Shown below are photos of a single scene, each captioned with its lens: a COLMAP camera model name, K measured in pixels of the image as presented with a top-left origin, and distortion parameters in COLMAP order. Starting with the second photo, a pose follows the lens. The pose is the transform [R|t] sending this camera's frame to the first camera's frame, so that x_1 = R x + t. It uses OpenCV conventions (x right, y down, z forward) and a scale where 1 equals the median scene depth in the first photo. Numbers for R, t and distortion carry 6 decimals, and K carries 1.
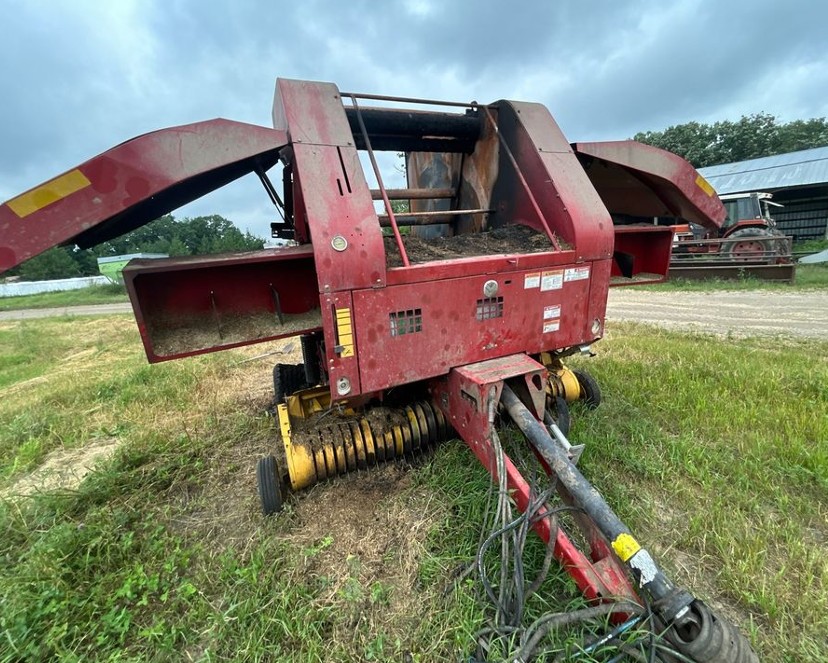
lens RADIAL K [[375.7, 0, 446.2], [0, 375.7, 316.8], [0, 0, 1]] dist [0.000656, 0.000161]
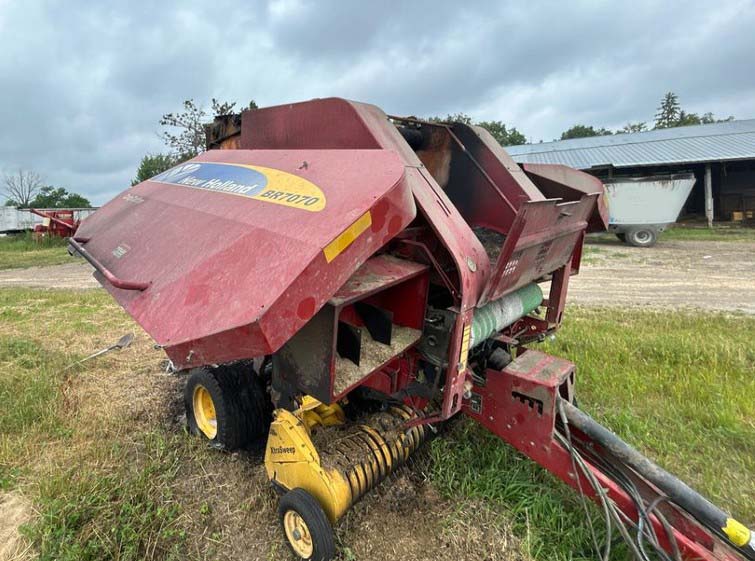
lens RADIAL K [[374.1, 0, 290.5], [0, 374.1, 224.2], [0, 0, 1]] dist [0.003281, -0.000218]
pose [[0.966286, 0.013777, 0.257102, -0.845992], [0.025655, 0.988446, -0.149389, -0.130509], [-0.256190, 0.150949, 0.954768, 0.082243]]
